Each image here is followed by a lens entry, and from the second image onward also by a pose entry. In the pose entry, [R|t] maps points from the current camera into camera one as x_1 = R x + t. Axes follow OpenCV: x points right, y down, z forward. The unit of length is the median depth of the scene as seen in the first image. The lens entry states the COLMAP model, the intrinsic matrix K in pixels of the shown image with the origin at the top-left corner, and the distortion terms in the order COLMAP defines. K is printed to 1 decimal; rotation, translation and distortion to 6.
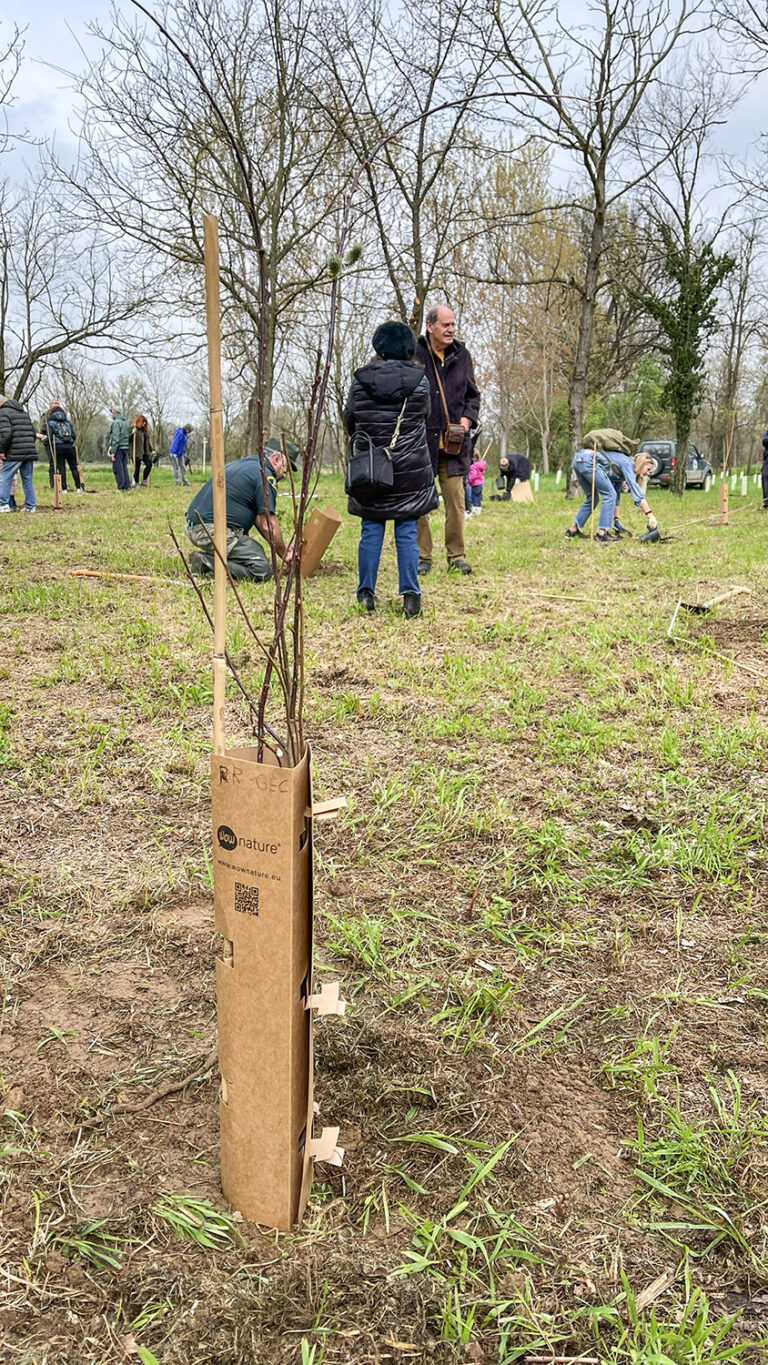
lens RADIAL K [[1130.5, 0, 384.0], [0, 1130.5, 682.5], [0, 0, 1]] dist [0.072889, -0.007085]
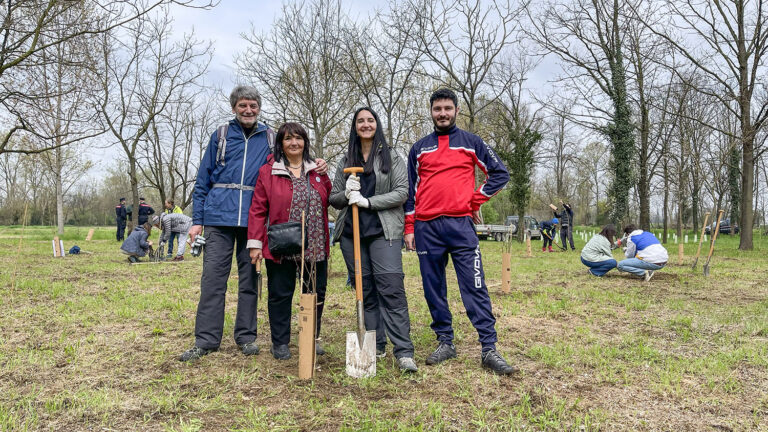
lens RADIAL K [[636.1, 0, 384.0], [0, 636.1, 216.0], [0, 0, 1]] dist [0.072889, -0.007085]
pose [[0.999992, -0.003990, 0.000391, 0.016339], [0.003987, 0.979251, -0.202610, 0.018763], [0.000426, 0.202610, 0.979259, -0.132897]]
